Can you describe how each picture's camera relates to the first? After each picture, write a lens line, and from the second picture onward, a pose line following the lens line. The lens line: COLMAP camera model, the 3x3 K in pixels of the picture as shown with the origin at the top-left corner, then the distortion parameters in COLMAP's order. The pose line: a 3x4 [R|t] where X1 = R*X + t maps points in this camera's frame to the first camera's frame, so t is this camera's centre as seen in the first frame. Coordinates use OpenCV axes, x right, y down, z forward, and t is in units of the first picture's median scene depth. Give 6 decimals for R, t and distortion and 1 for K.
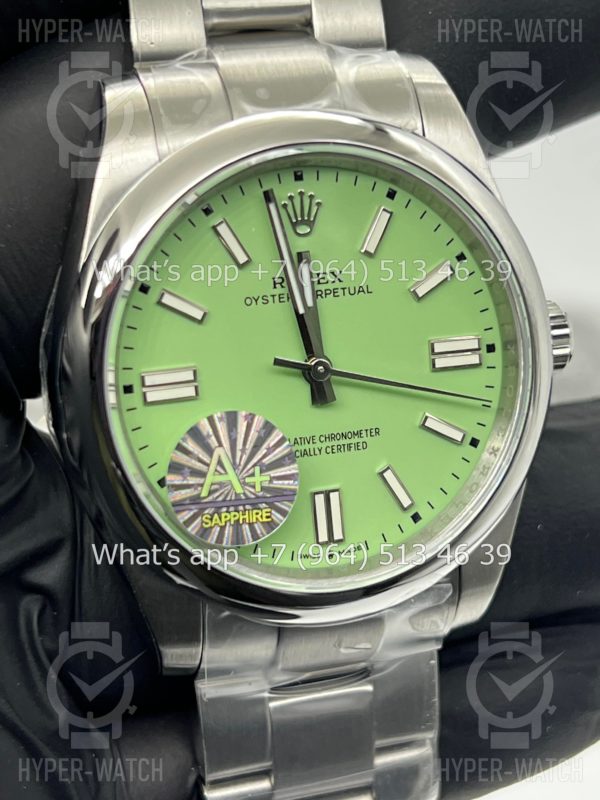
lens RADIAL K [[1918.2, 0, 300.0], [0, 1918.2, 400.0], [0, 0, 1]] dist [0.269474, -0.181467]
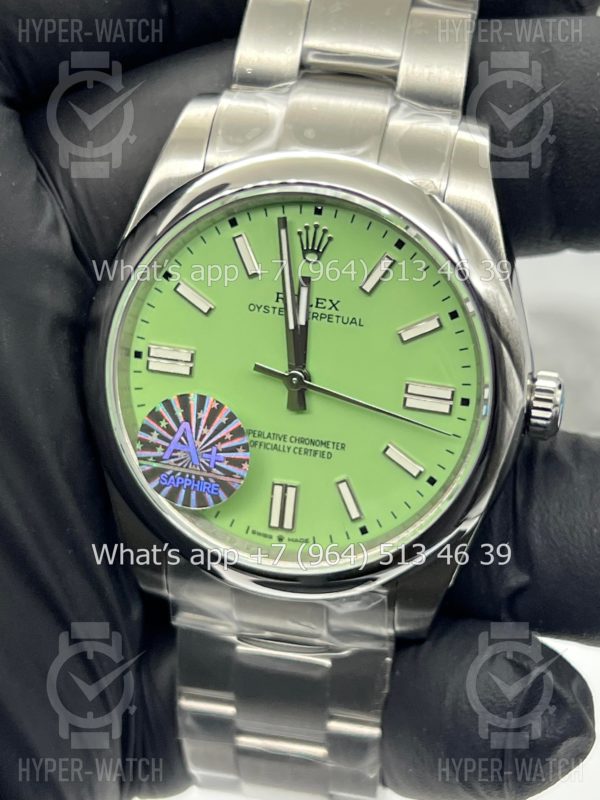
lens RADIAL K [[1918.2, 0, 300.0], [0, 1918.2, 400.0], [0, 0, 1]] dist [0.269474, -0.181467]
pose [[0.859844, 0.263349, -0.437396, 0.513114], [-0.235828, 0.964698, 0.117231, -0.138568], [0.452828, 0.002350, 0.891595, -0.014634]]
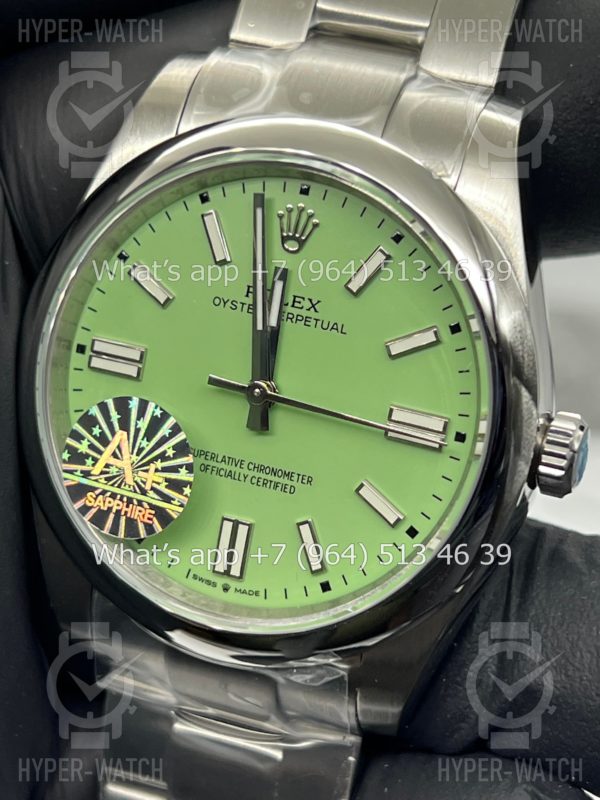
lens RADIAL K [[1918.2, 0, 300.0], [0, 1918.2, 400.0], [0, 0, 1]] dist [0.269474, -0.181467]
pose [[0.779460, 0.300102, -0.549892, 0.540084], [-0.321213, 0.945075, 0.060459, -0.075356], [0.537833, 0.129507, 0.833045, 0.232658]]
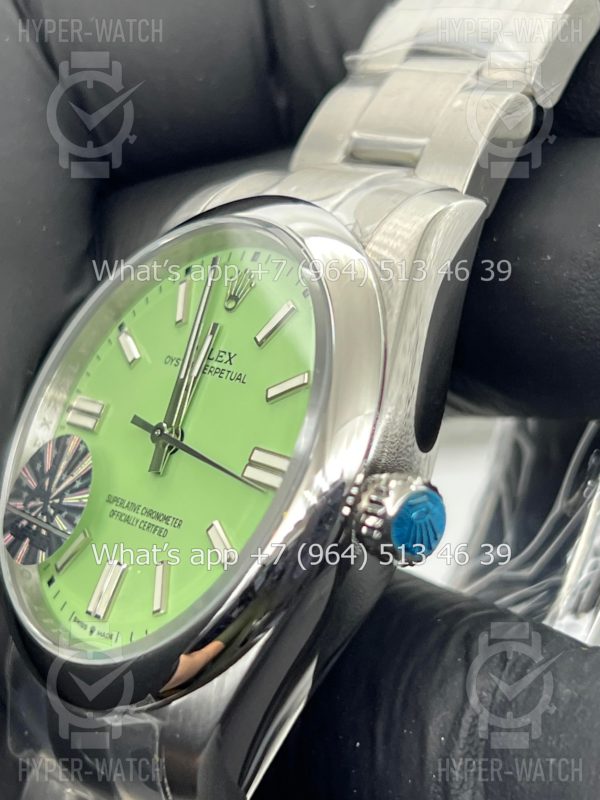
lens RADIAL K [[1918.2, 0, 300.0], [0, 1918.2, 400.0], [0, 0, 1]] dist [0.269474, -0.181467]
pose [[0.337936, 0.109640, -0.934761, 0.905918], [-0.507477, 0.857672, -0.082866, 0.012938], [0.792632, 0.502373, 0.345478, 0.720440]]
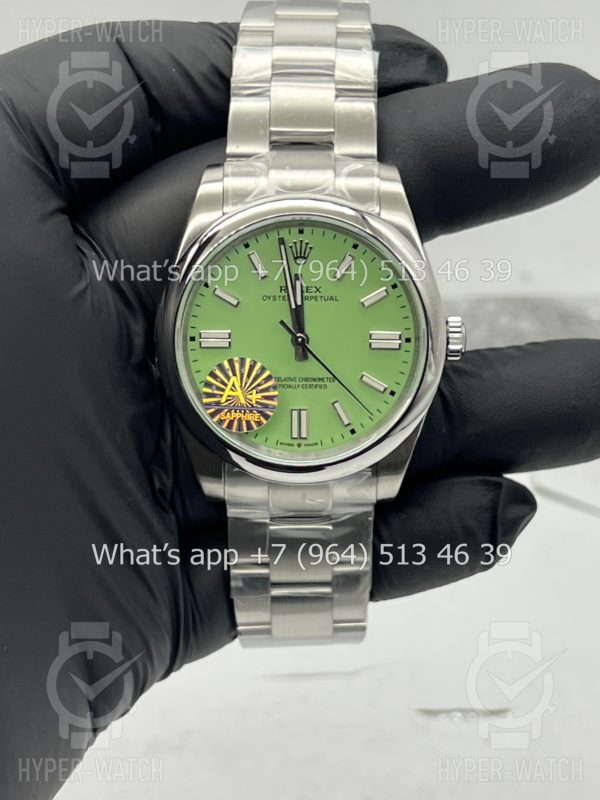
lens RADIAL K [[1918.2, 0, 300.0], [0, 1918.2, 400.0], [0, 0, 1]] dist [0.269474, -0.181467]
pose [[0.951277, 0.129041, -0.280036, 0.514124], [-0.119199, 0.991509, 0.051972, -0.053602], [0.284365, -0.016060, 0.958581, -0.702939]]
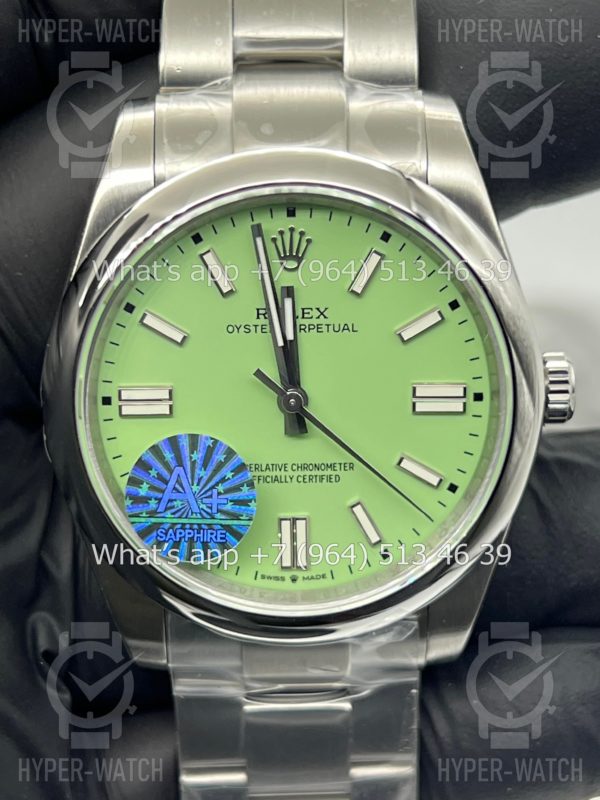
lens RADIAL K [[1918.2, 0, 300.0], [0, 1918.2, 400.0], [0, 0, 1]] dist [0.269474, -0.181467]
pose [[0.956998, 0.119100, -0.264518, 0.285244], [-0.102960, 0.991920, 0.074118, -0.093247], [0.271208, -0.043696, 0.961528, 0.013273]]
